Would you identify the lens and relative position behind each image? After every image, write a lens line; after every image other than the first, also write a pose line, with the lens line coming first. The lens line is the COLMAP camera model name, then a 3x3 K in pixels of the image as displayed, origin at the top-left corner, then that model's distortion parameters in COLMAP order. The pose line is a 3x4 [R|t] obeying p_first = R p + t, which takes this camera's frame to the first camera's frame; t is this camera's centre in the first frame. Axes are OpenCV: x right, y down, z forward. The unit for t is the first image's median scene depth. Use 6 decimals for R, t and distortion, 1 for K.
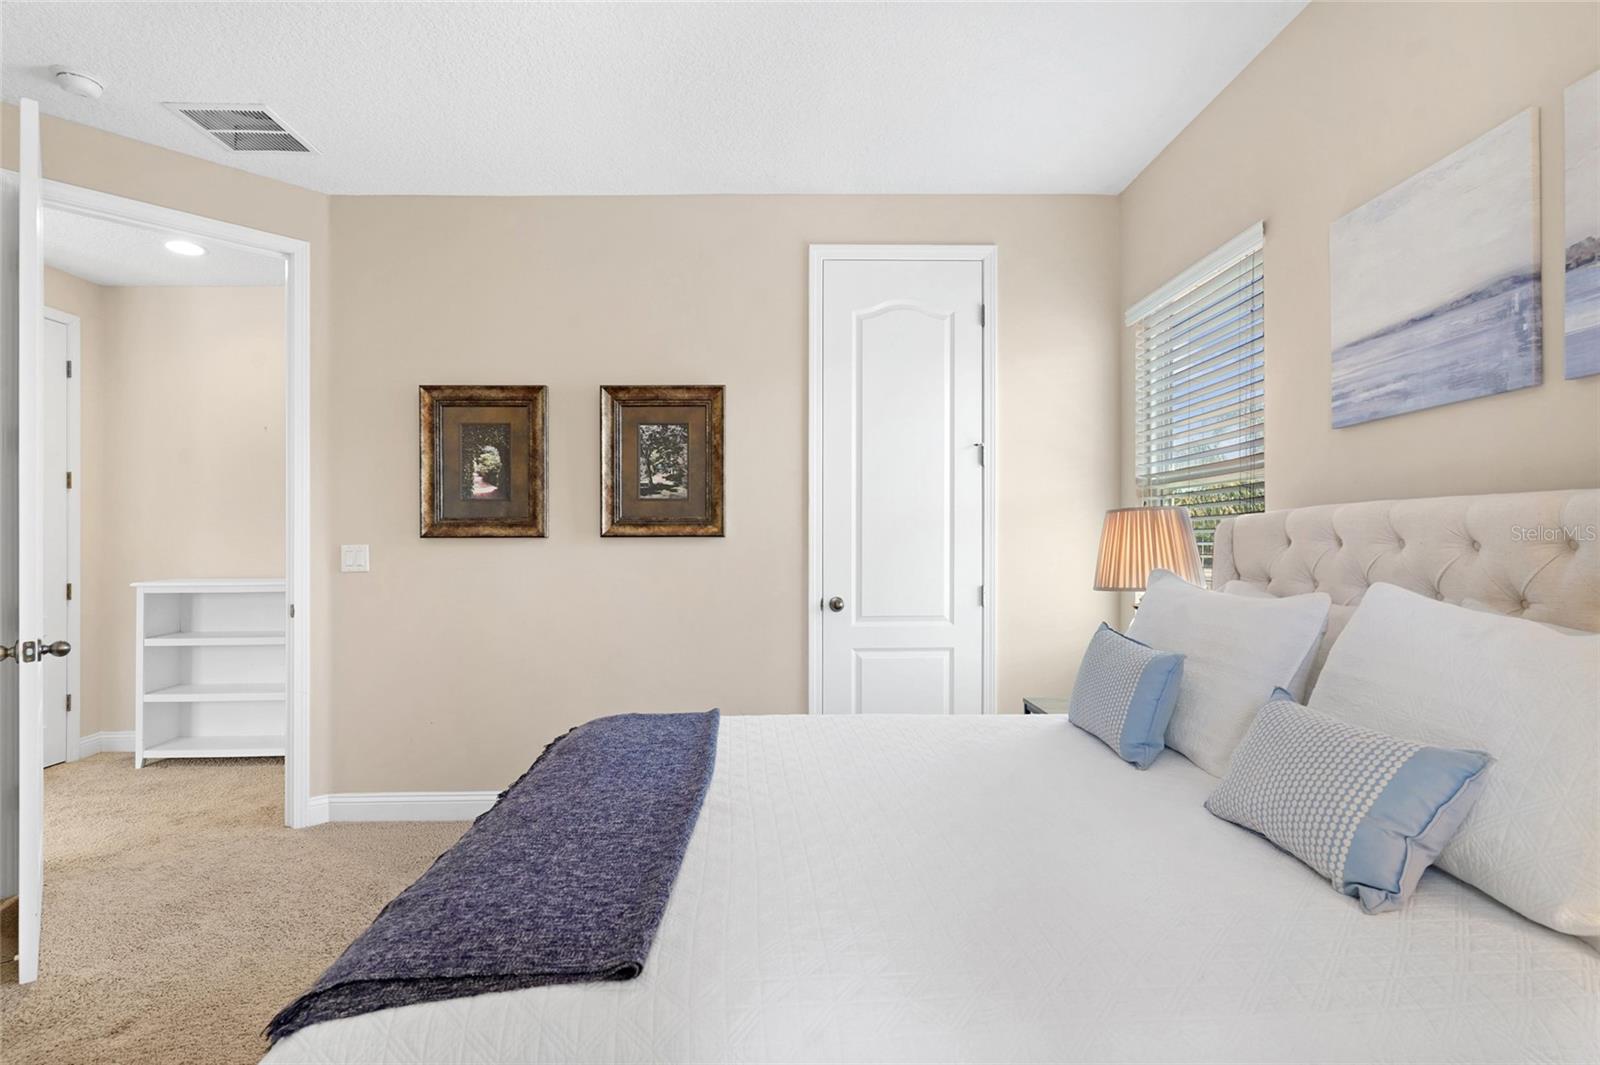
lens RADIAL K [[788.5, 0, 802.0], [0, 788.5, 534.1], [0, 0, 1]] dist [-0.000532, 0.000154]
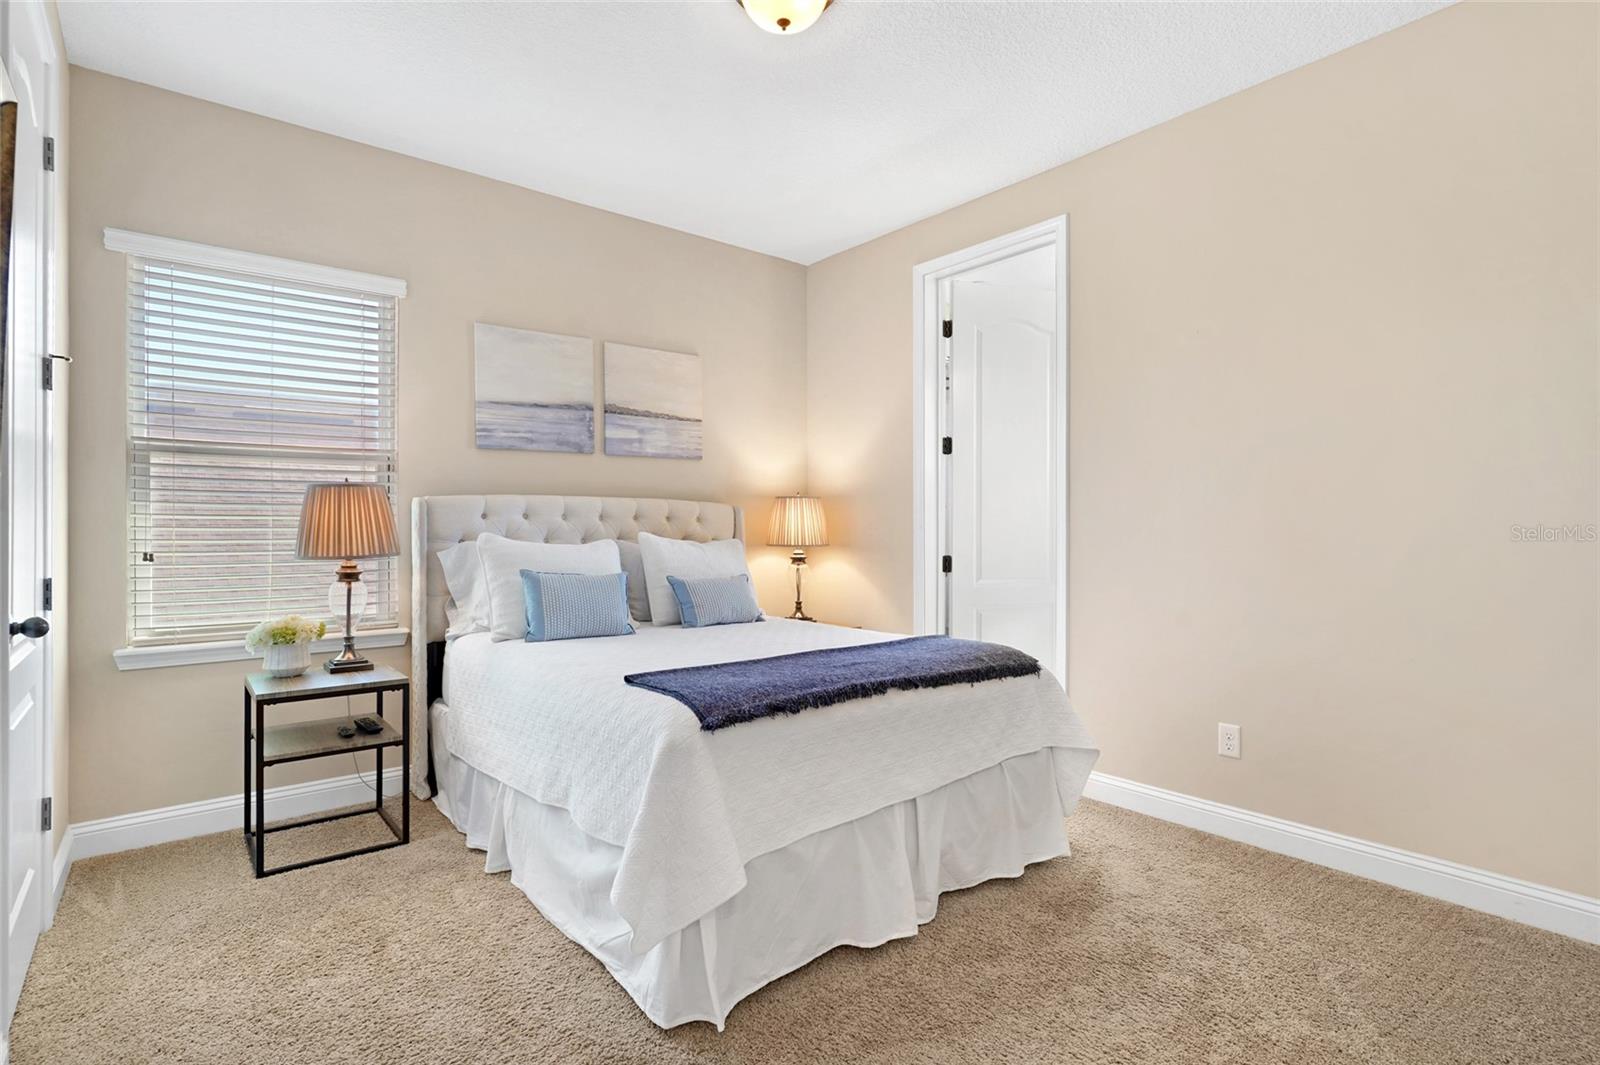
lens RADIAL K [[788.5, 0, 800.3], [0, 788.5, 529.3], [0, 0, 1]] dist [-0.000532, 0.000154]
pose [[-0.612813, -0.001912, 0.790226, -1.205059], [-0.005311, 0.999984, -0.001699, 0.042196], [-0.790210, -0.005238, -0.612813, 1.699870]]
